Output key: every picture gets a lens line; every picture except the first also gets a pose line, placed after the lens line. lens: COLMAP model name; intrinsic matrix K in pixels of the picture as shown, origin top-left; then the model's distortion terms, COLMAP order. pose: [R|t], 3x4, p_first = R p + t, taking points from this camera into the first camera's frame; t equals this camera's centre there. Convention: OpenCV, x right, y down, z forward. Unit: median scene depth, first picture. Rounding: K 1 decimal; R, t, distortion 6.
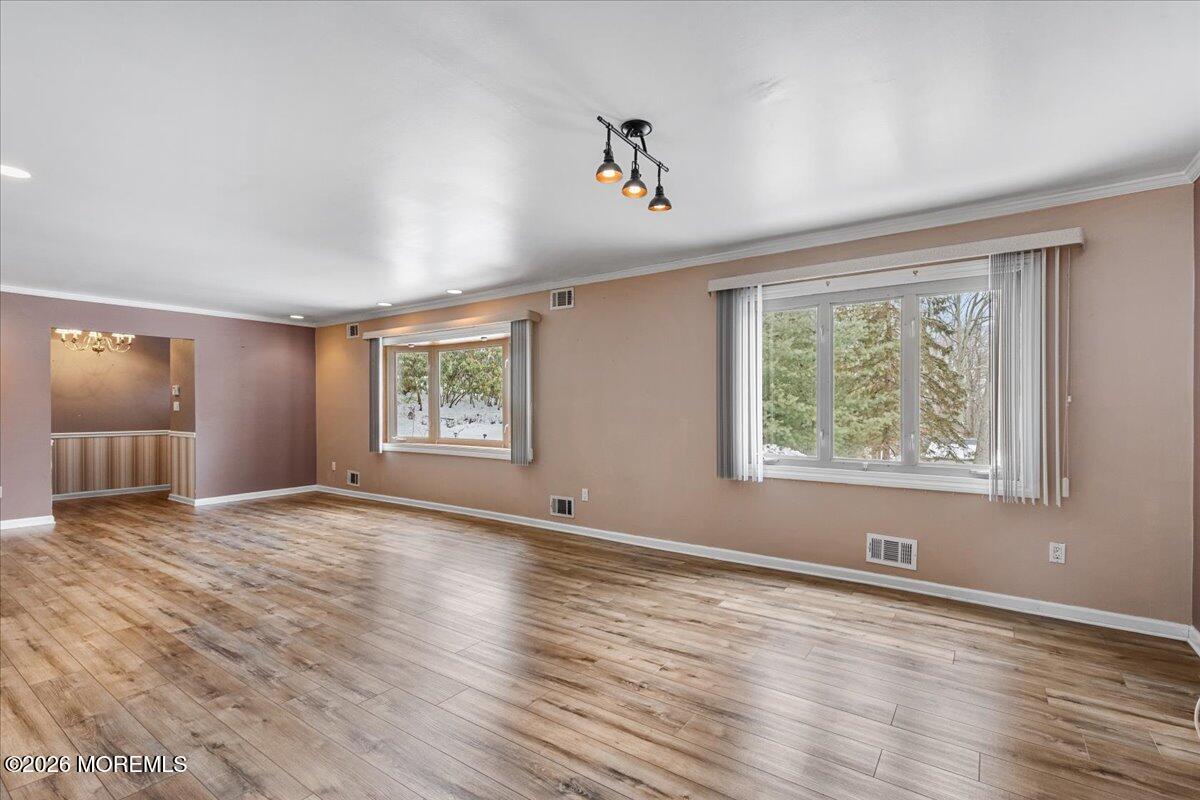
lens RADIAL K [[548.5, 0, 605.4], [0, 548.5, 398.1], [0, 0, 1]] dist [0.002578, -0.000154]
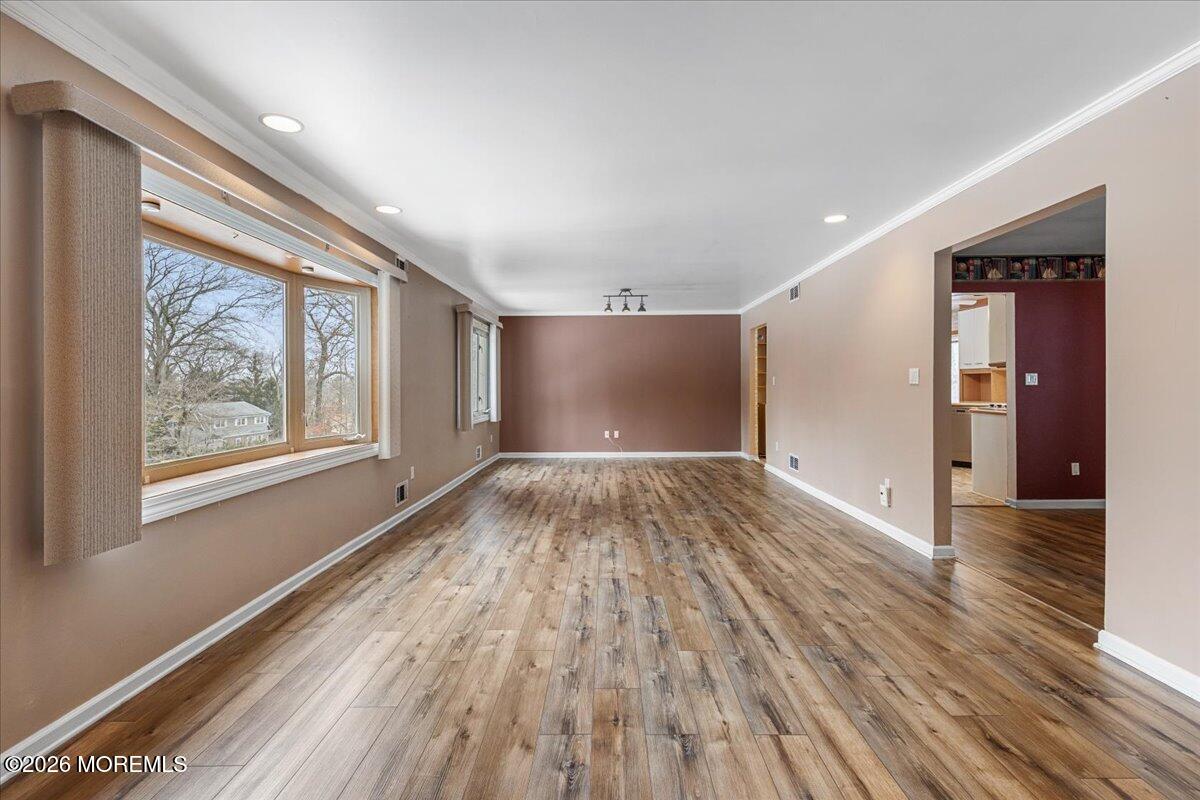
lens RADIAL K [[548.5, 0, 605.4], [0, 548.5, 398.1], [0, 0, 1]] dist [0.002578, -0.000154]
pose [[-0.571300, -0.014544, 0.820612, -1.754094], [-0.004550, 0.999884, 0.014553, 0.041314], [-0.820729, 0.004580, -0.571300, 2.132459]]
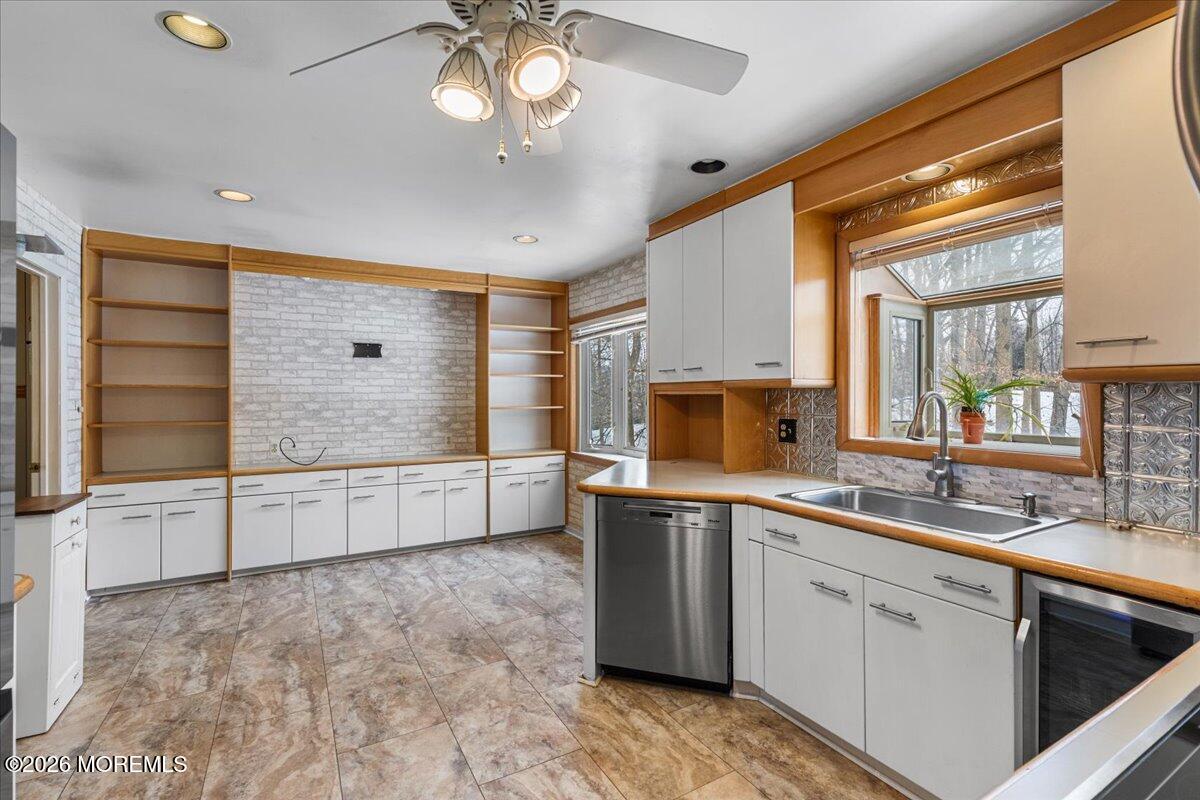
lens RADIAL K [[542.2, 0, 600.0], [0, 542.2, 400.0], [0, 0, 1]] dist [0.004223, -0.000144]
pose [[-0.903555, 0.006020, 0.428429, -0.894918], [0.003488, 0.999972, -0.006696, -0.030611], [-0.428457, -0.004556, -0.903551, 0.144893]]
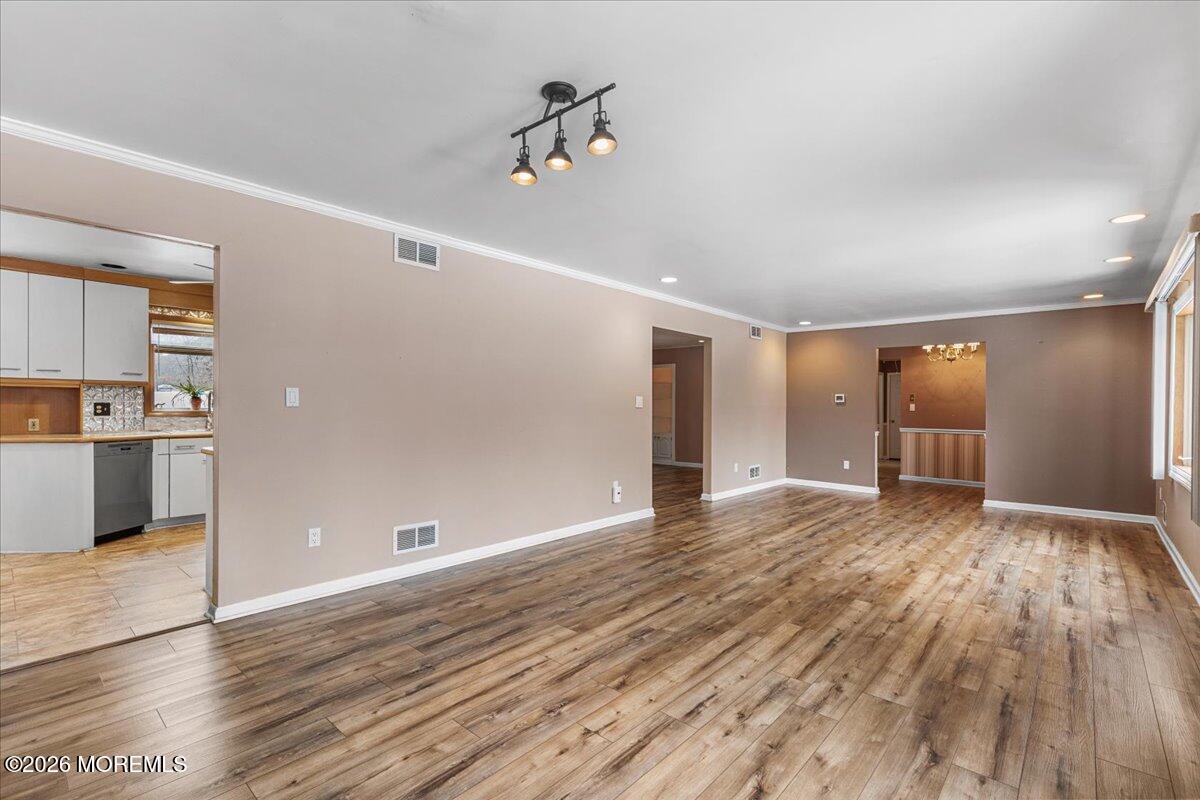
lens RADIAL K [[542.2, 0, 600.0], [0, 542.2, 400.0], [0, 0, 1]] dist [0.004223, -0.000144]
pose [[-0.116683, -0.011630, -0.993101, 0.725892], [0.006417, 0.999902, -0.012464, 0.020115], [0.993148, -0.007827, -0.116597, 0.911673]]
